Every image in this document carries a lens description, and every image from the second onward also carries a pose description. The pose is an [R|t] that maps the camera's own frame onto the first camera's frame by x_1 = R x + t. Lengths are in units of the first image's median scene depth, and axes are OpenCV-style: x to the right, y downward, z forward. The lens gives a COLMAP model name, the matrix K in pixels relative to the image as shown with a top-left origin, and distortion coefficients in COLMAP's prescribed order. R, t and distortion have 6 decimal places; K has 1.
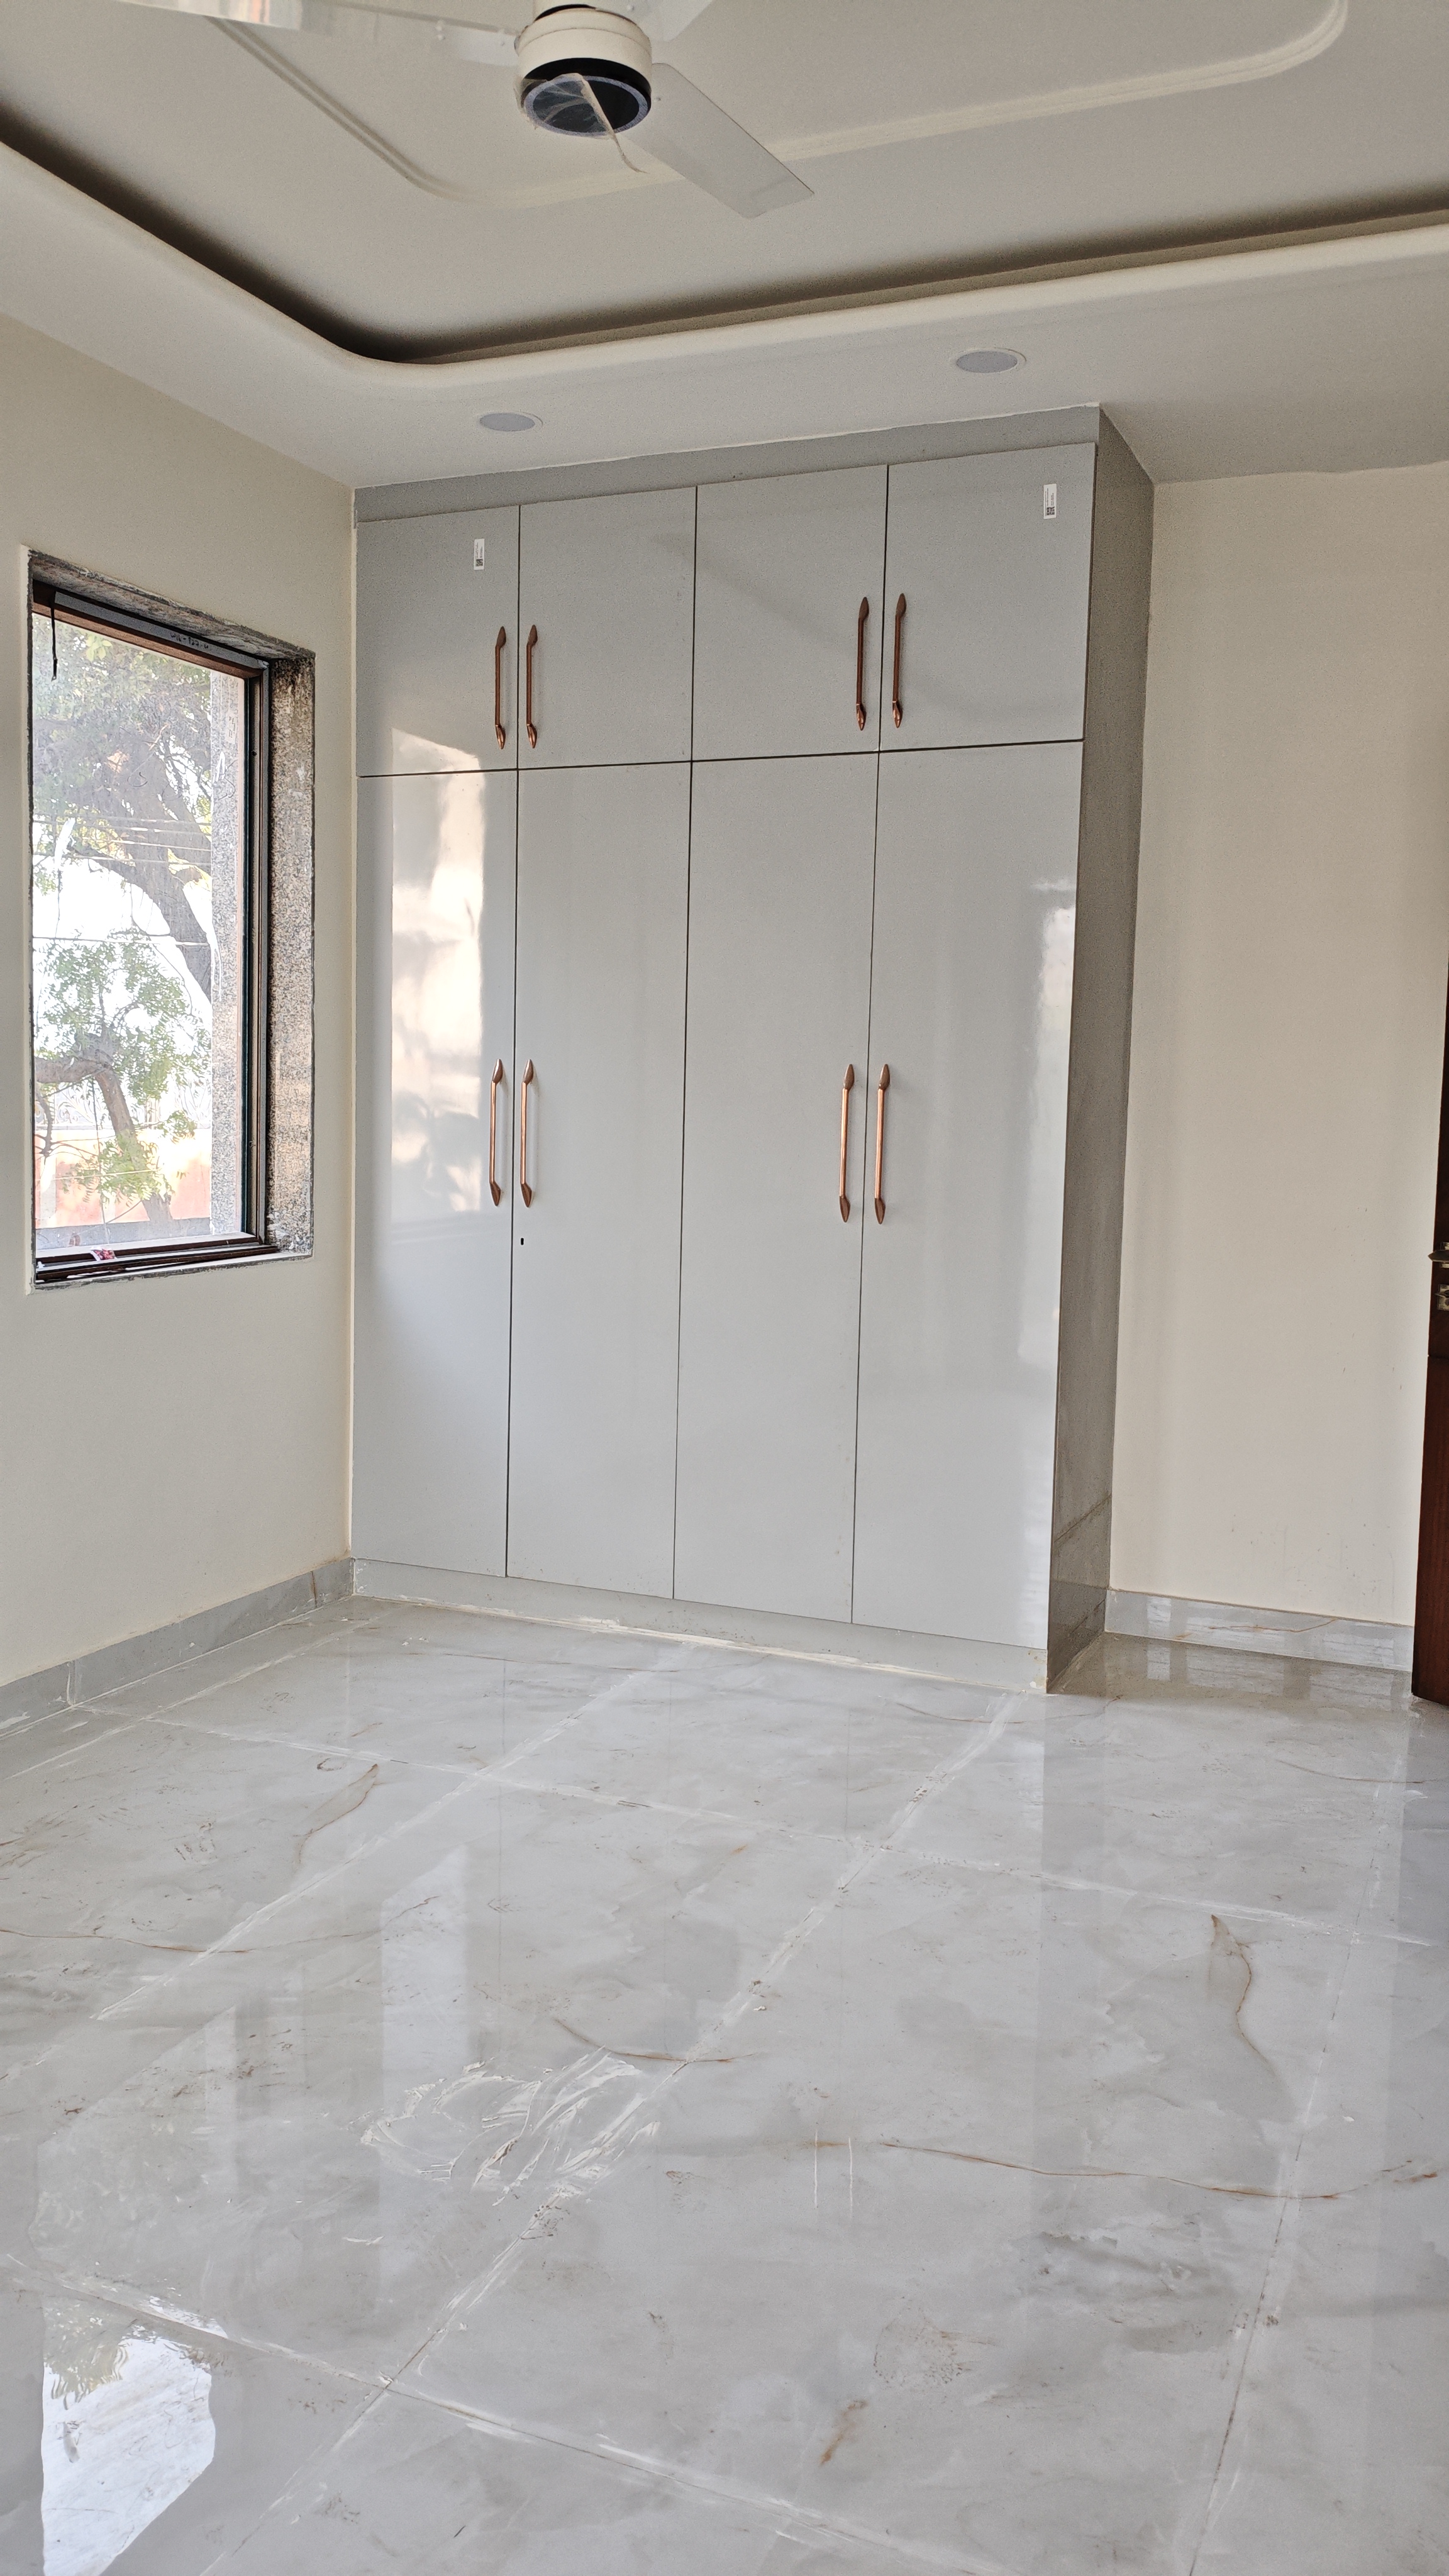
lens RADIAL K [[1976.7, 0, 724.5], [0, 1976.7, 1288.0], [0, 0, 1]] dist [0.054960, -0.110699]
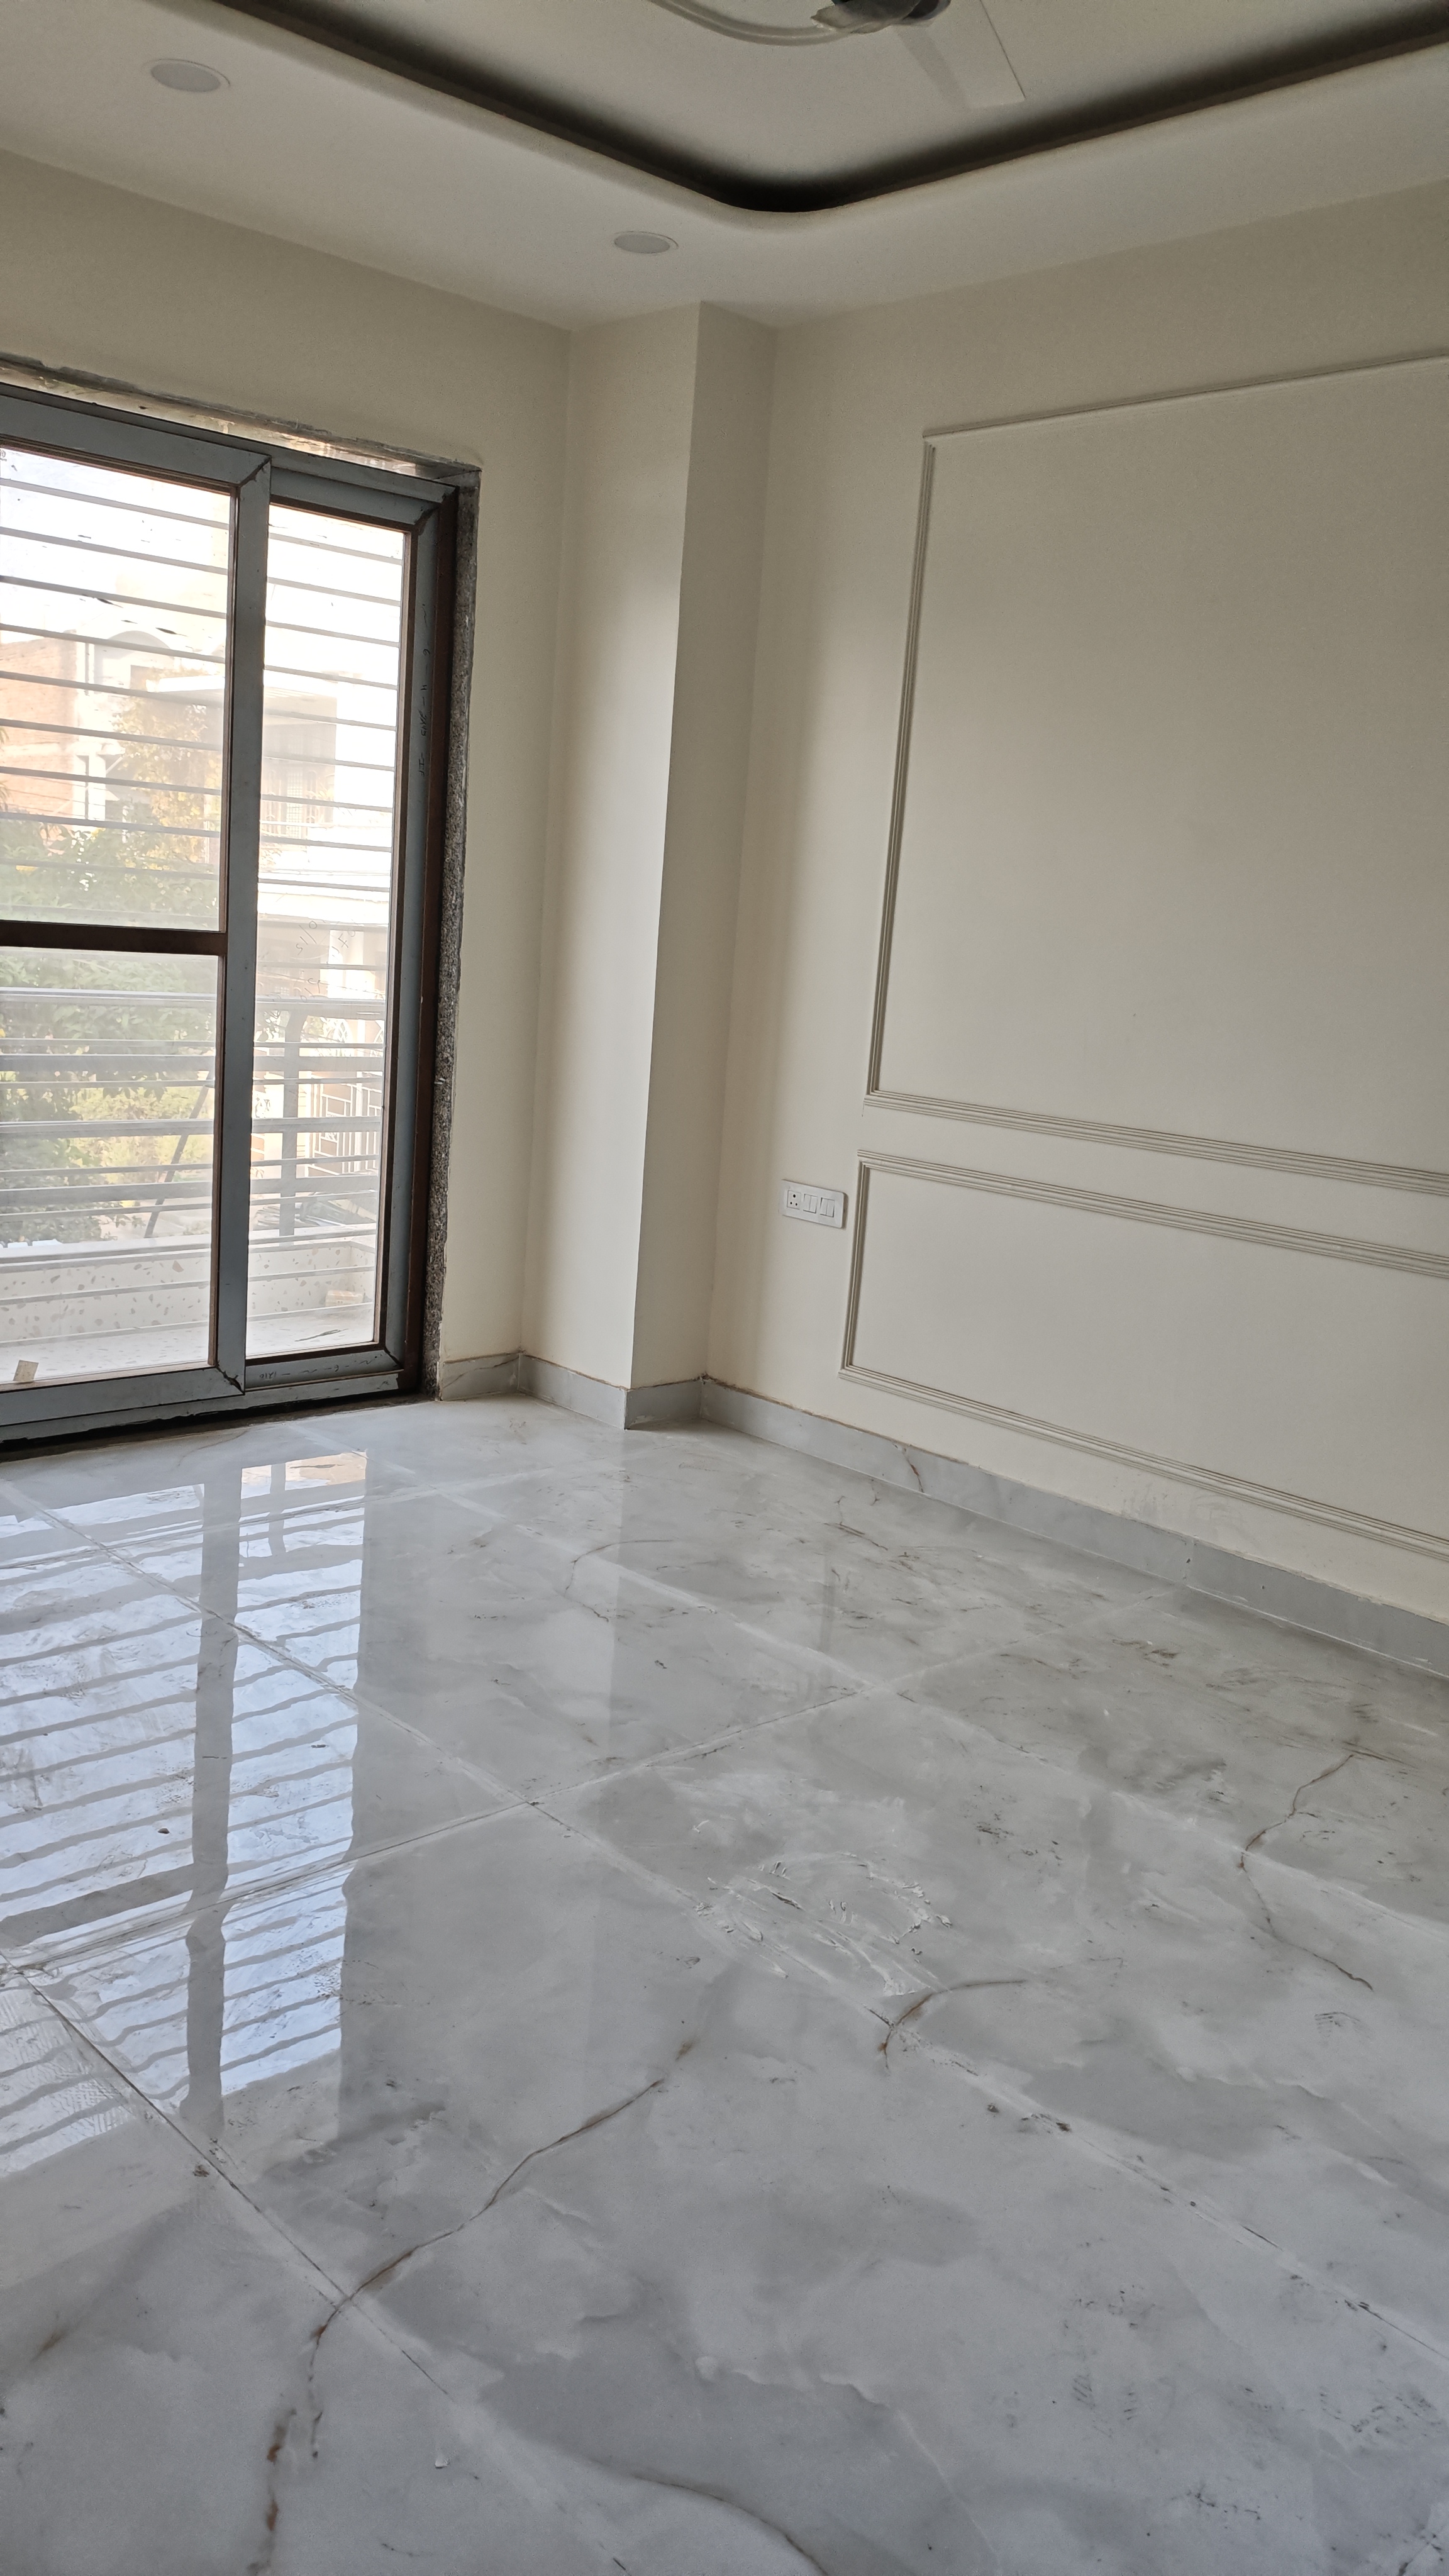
lens RADIAL K [[1962.9, 0, 722.4], [0, 1962.9, 1319.2], [0, 0, 1]] dist [0.056875, -0.108475]
pose [[-0.400809, 0.140241, -0.905364, 0.823190], [-0.172702, 0.958932, 0.224995, -0.117862], [0.899737, 0.246538, -0.360129, 1.227674]]
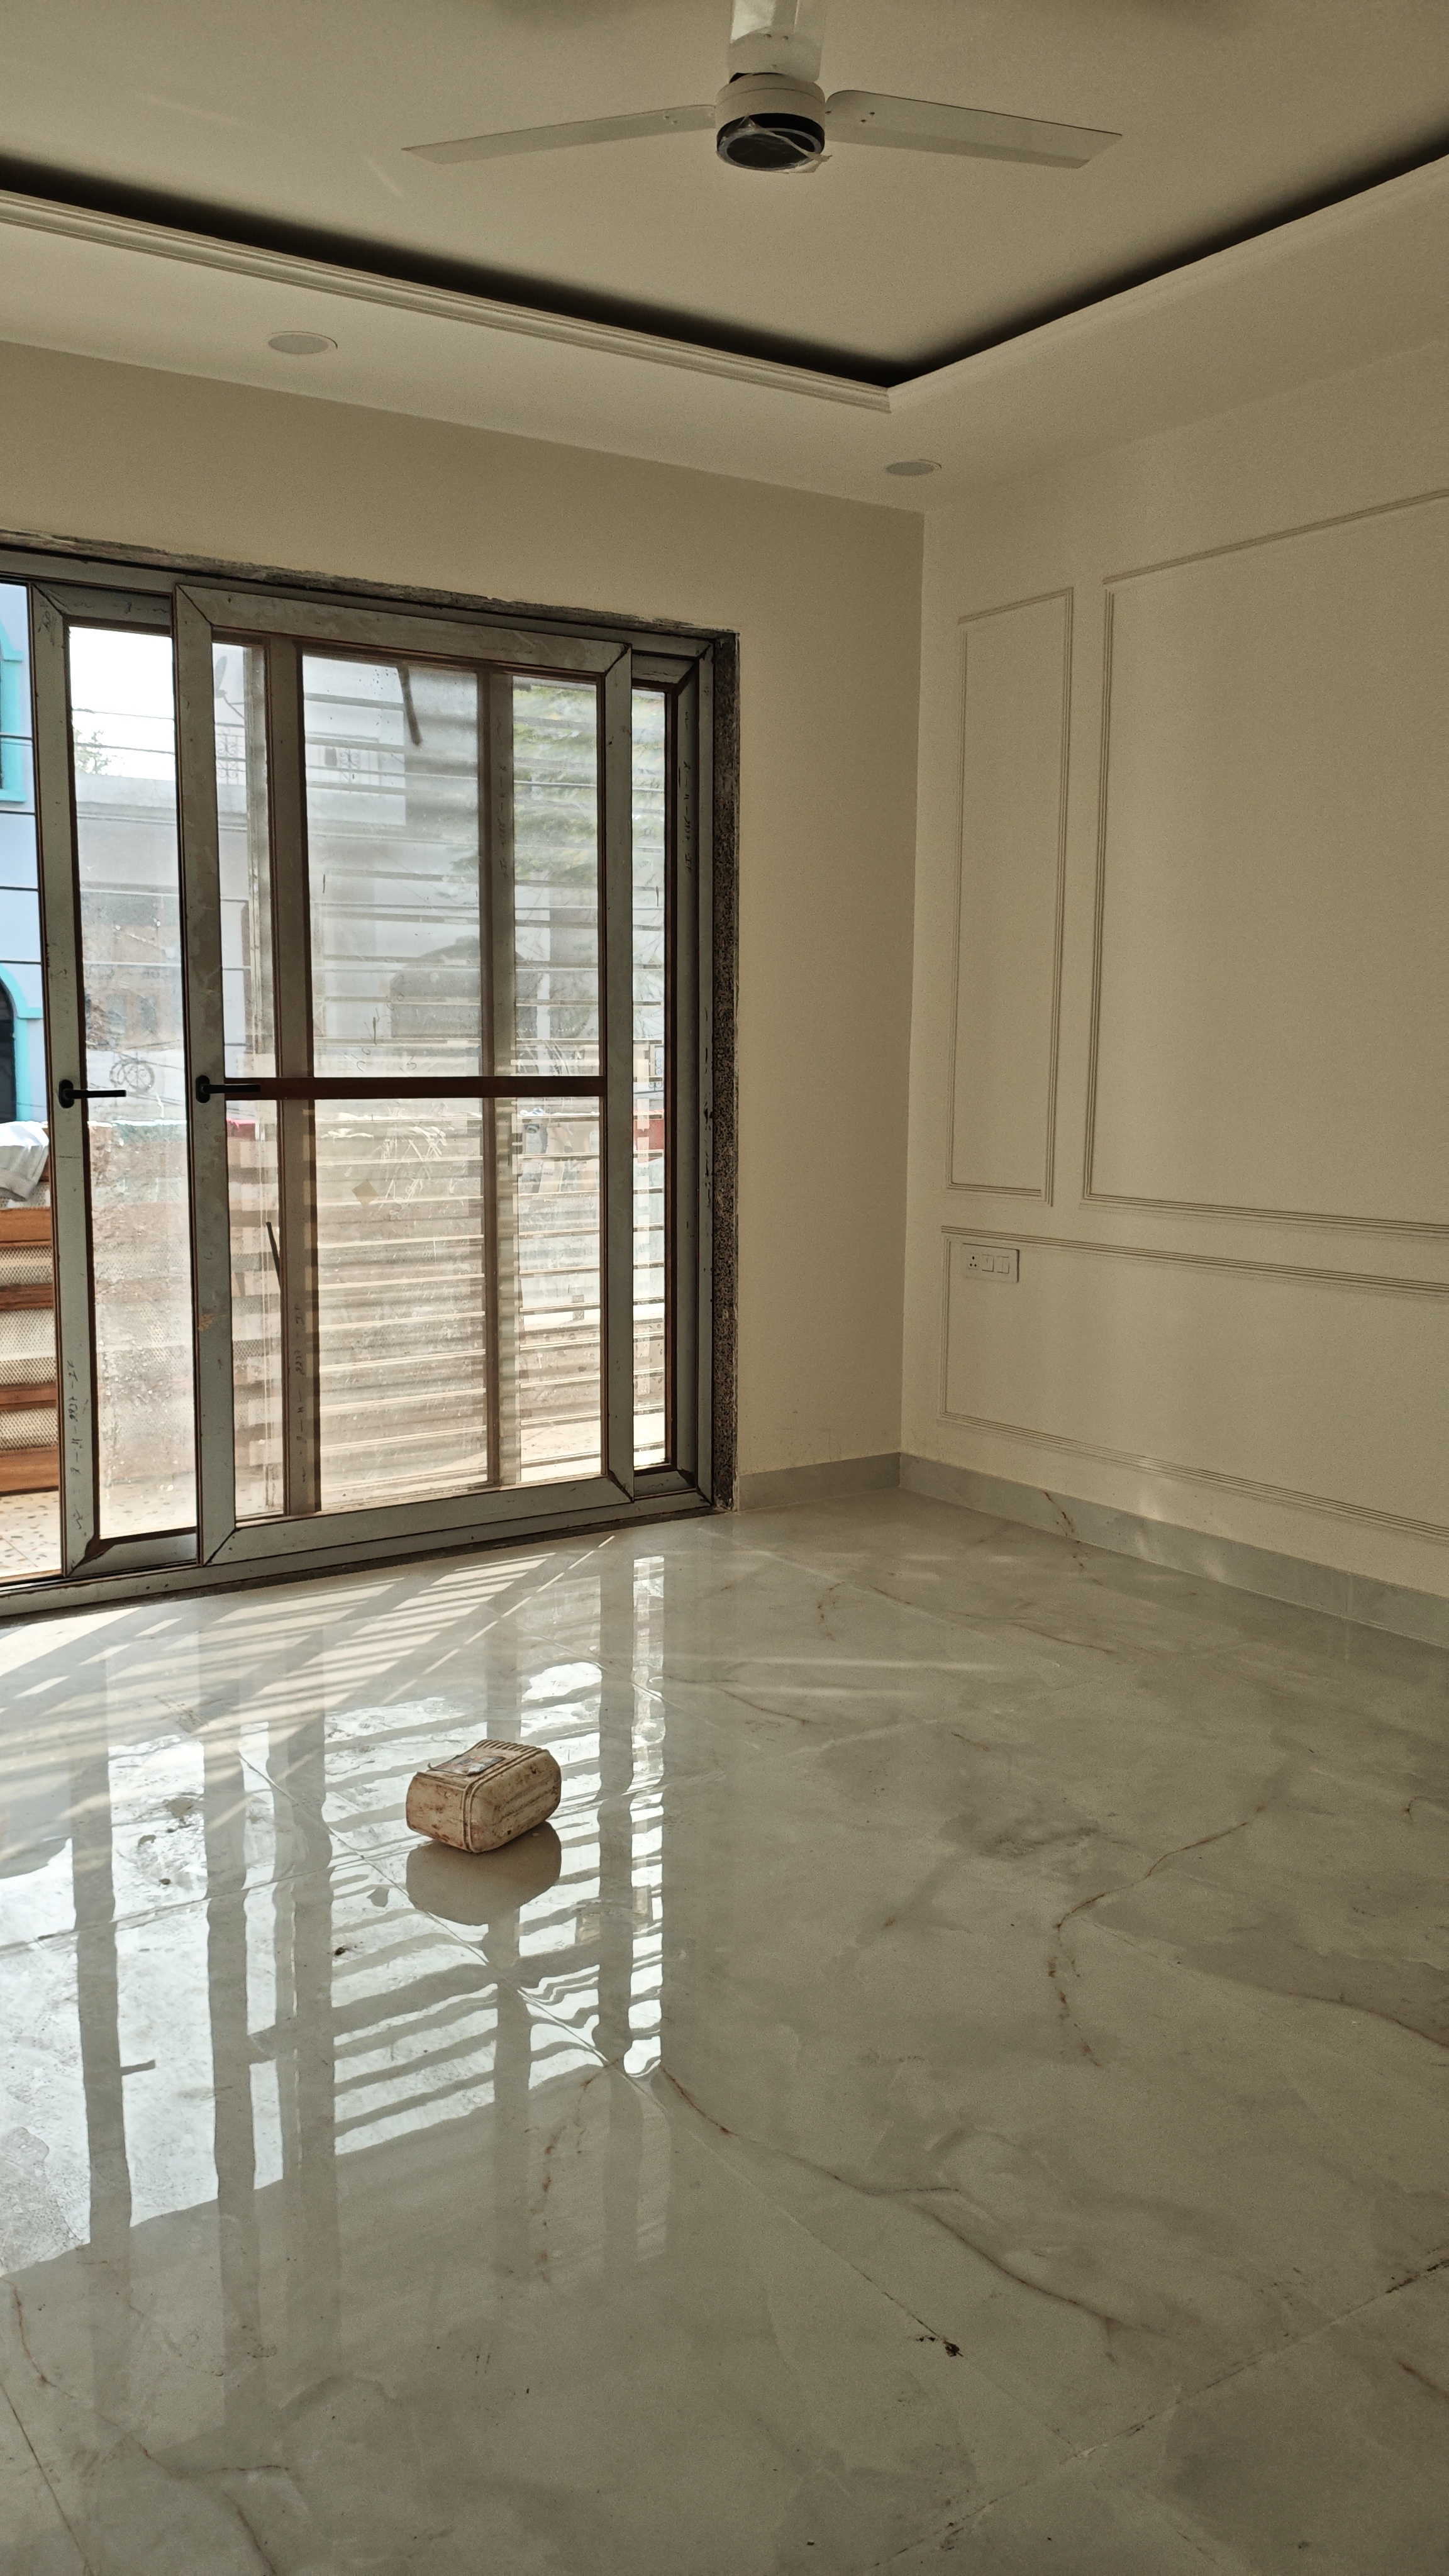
lens RADIAL K [[1976.7, 0, 724.5], [0, 1976.7, 1288.0], [0, 0, 1]] dist [0.054960, -0.110699]
pose [[-0.538919, 0.087528, -0.837797, 1.275895], [-0.103513, 0.980167, 0.168988, -0.091513], [0.835973, 0.177794, -0.519171, 1.282229]]
